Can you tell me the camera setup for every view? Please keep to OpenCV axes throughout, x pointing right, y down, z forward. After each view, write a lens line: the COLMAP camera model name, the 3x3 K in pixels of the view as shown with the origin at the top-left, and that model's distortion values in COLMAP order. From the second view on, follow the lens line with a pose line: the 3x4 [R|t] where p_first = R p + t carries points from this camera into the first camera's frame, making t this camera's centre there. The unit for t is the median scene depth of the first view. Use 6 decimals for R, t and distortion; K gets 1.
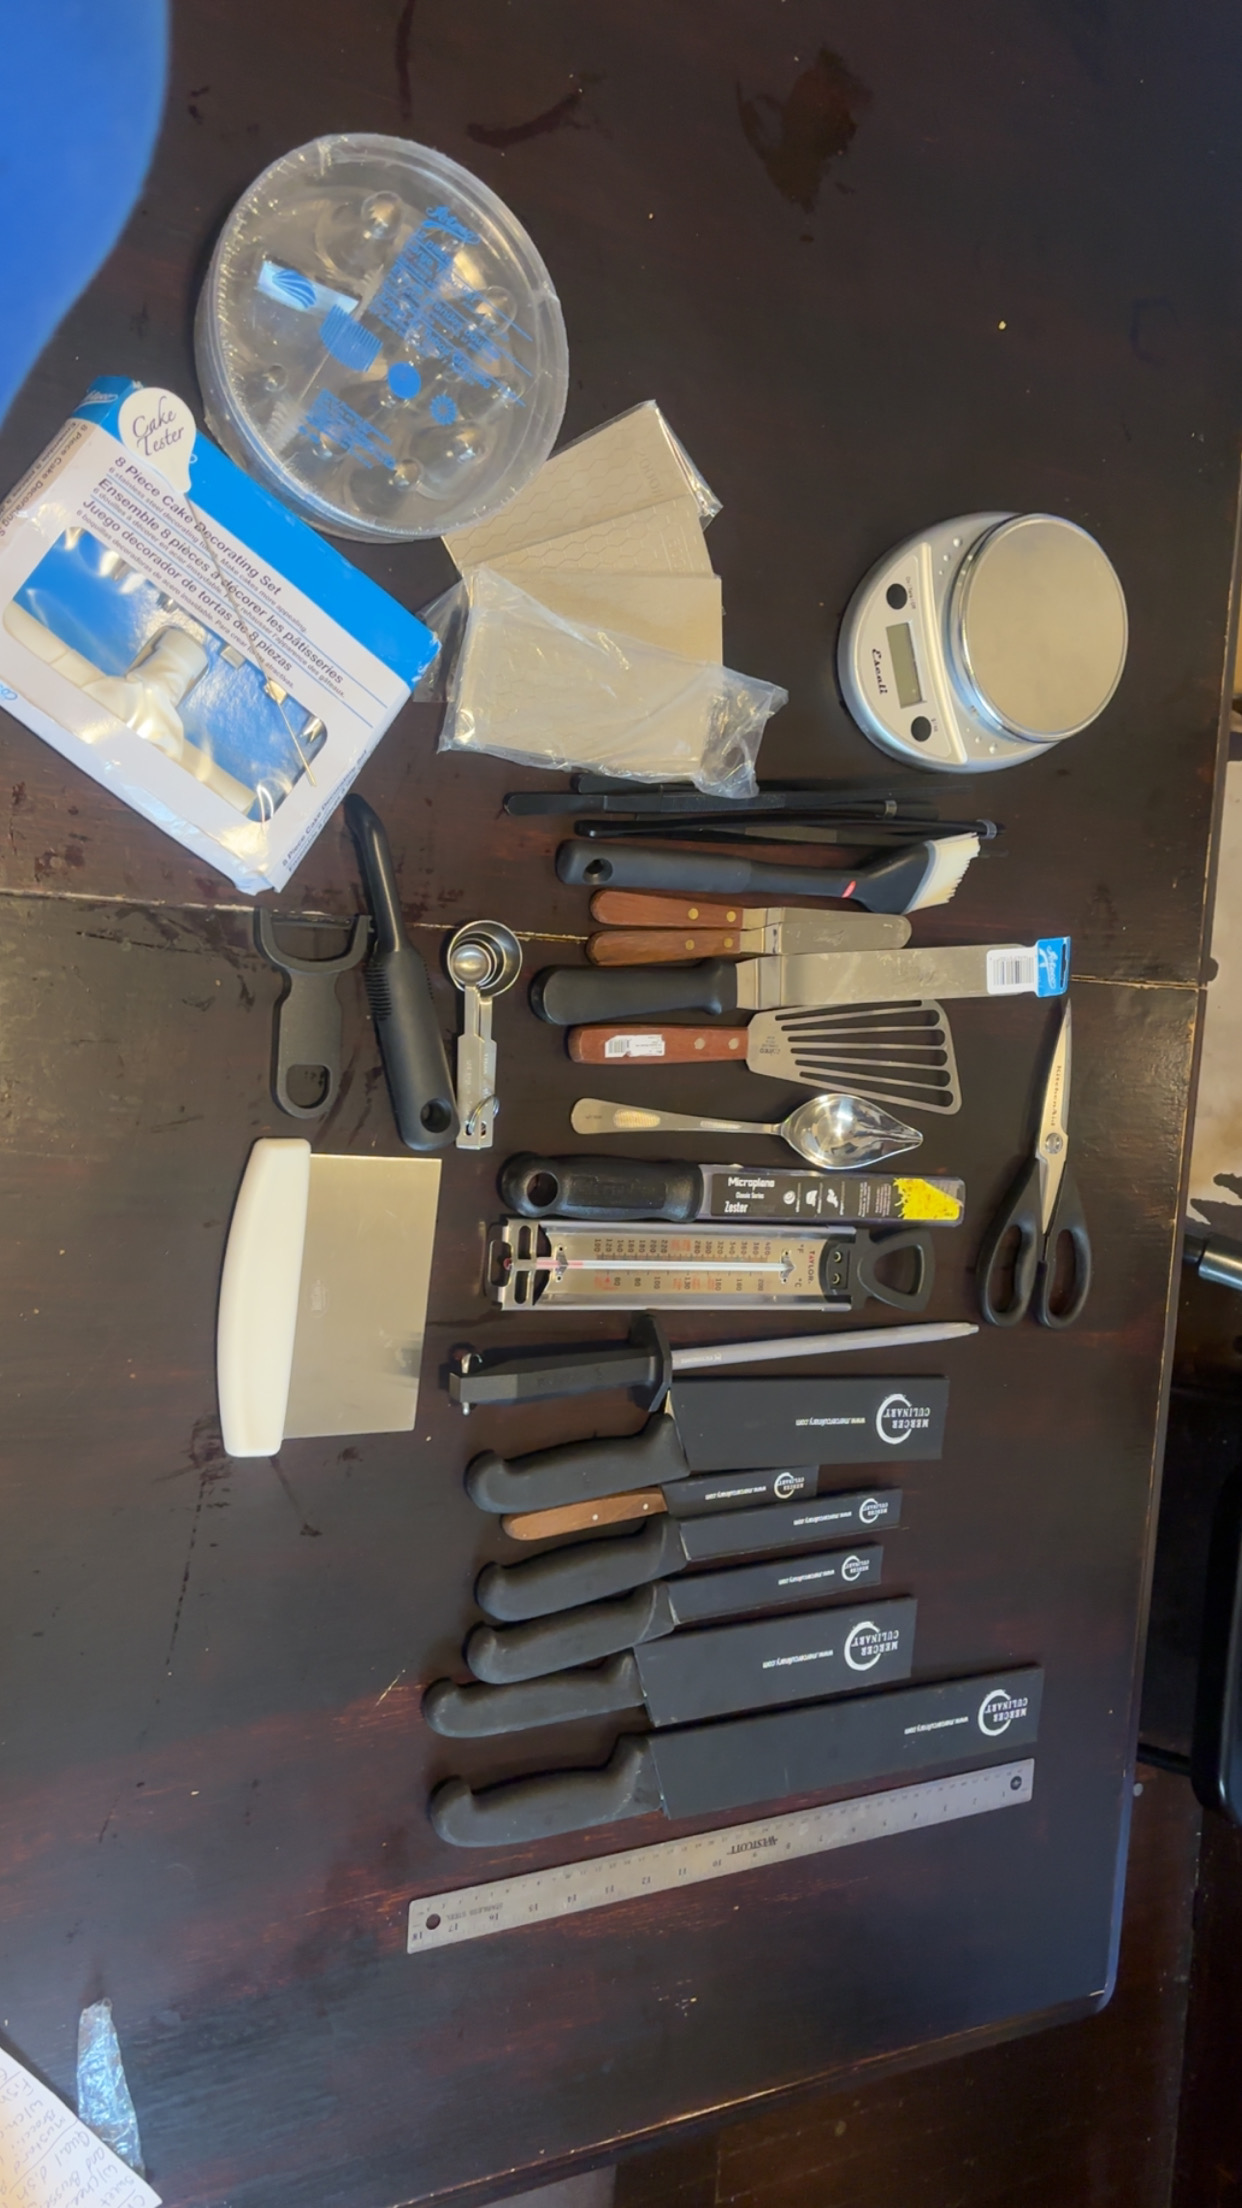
lens RADIAL K [[1689.1, 0, 621.0], [0, 1689.1, 1104.0], [0, 0, 1]] dist [-0.003755, -0.005473]
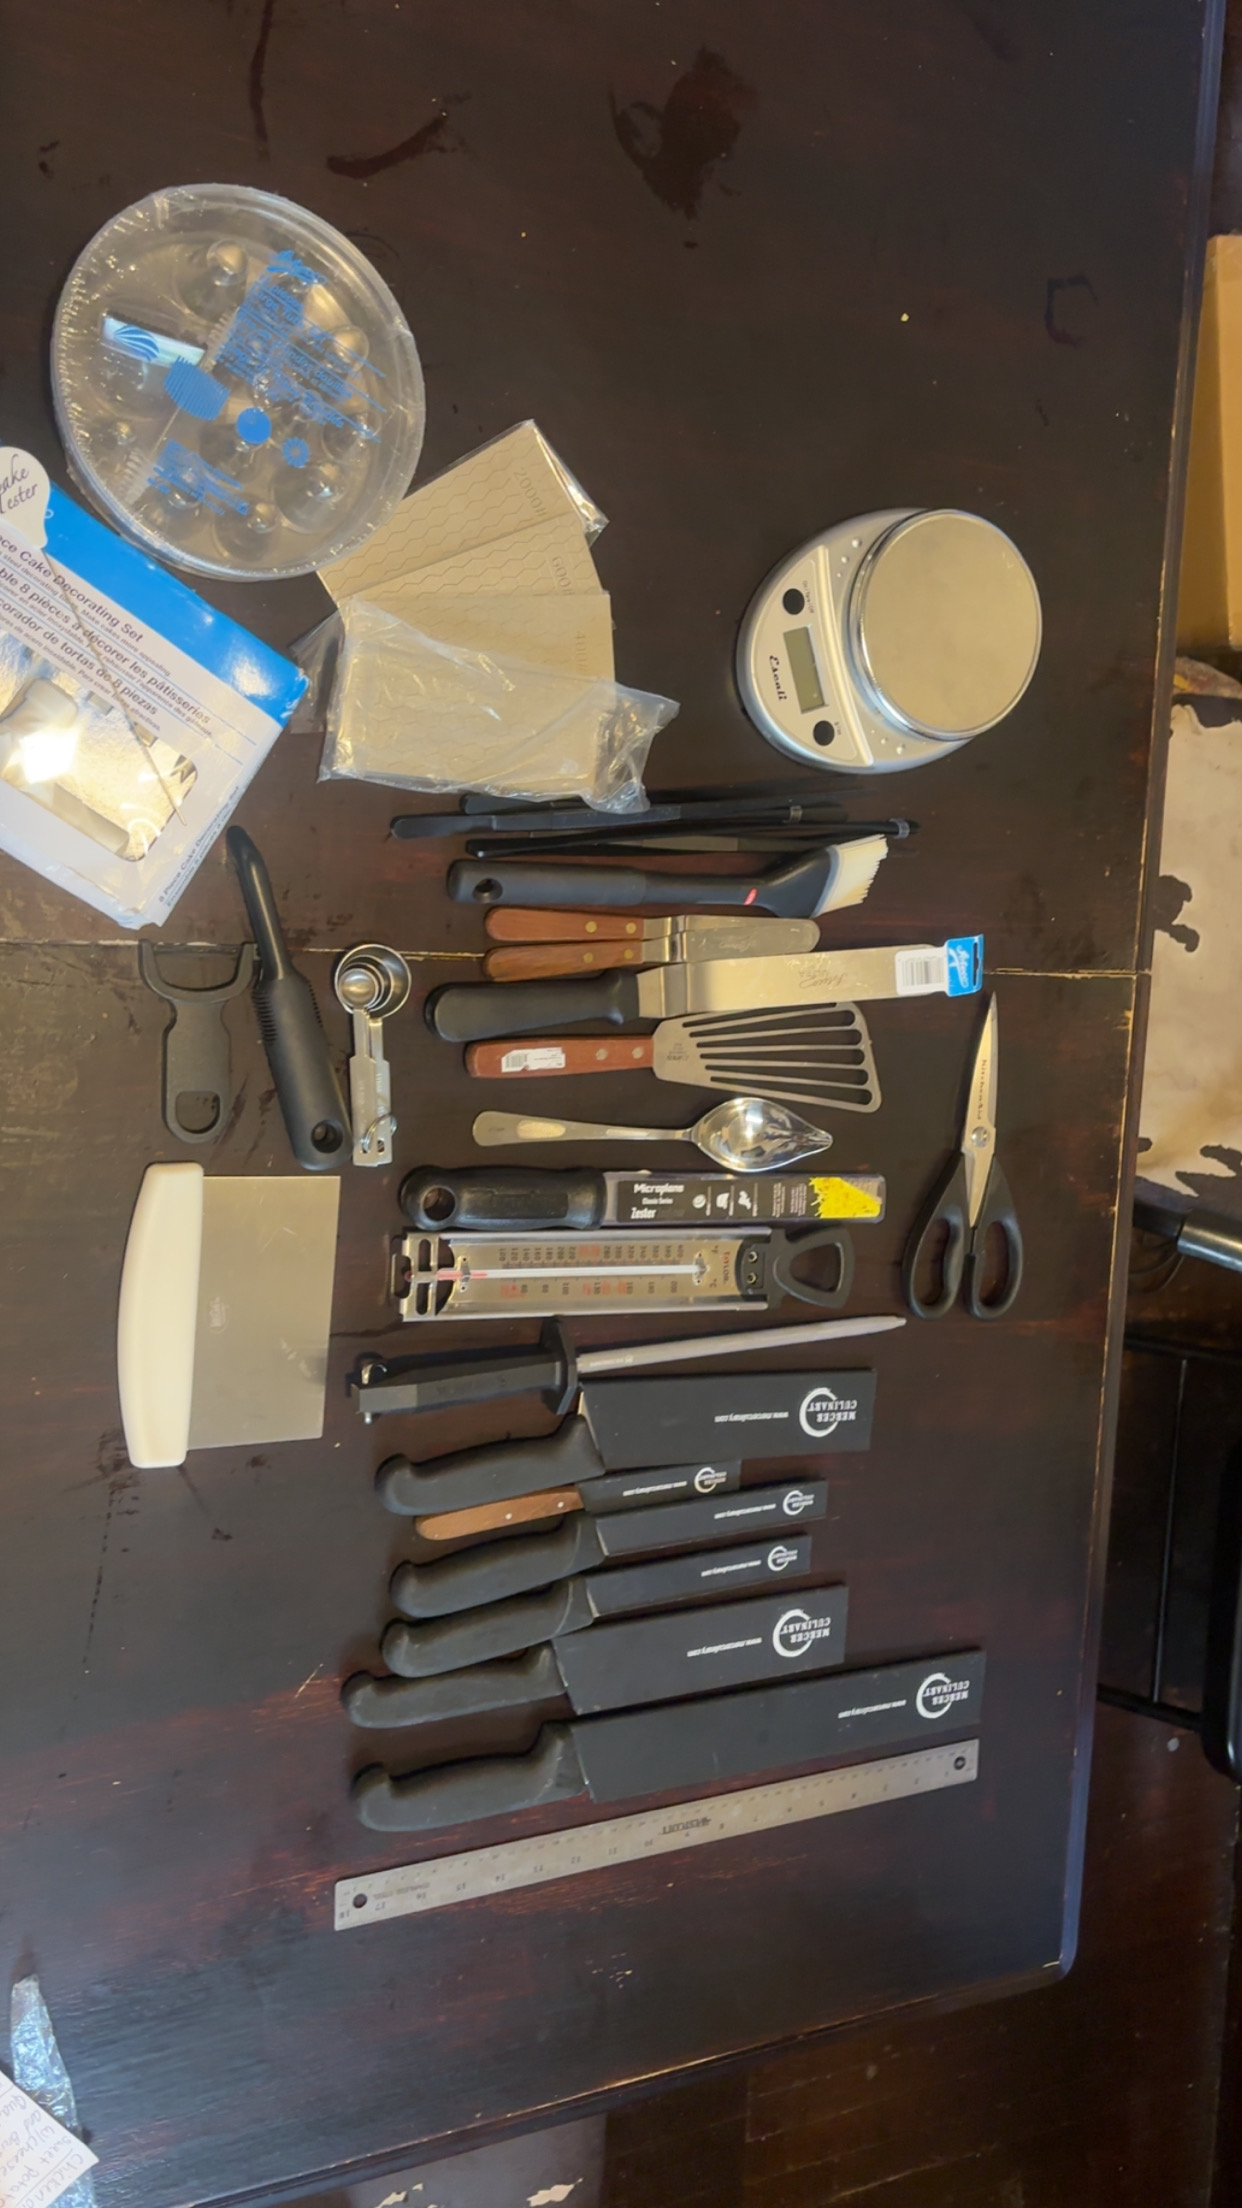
lens RADIAL K [[1689.1, 0, 621.0], [0, 1689.1, 1104.0], [0, 0, 1]] dist [-0.003755, -0.005473]
pose [[0.998096, -0.017357, -0.059189, 0.122167], [0.019481, 0.999180, 0.035485, -0.043096], [0.058524, -0.036571, 0.997616, -0.015430]]
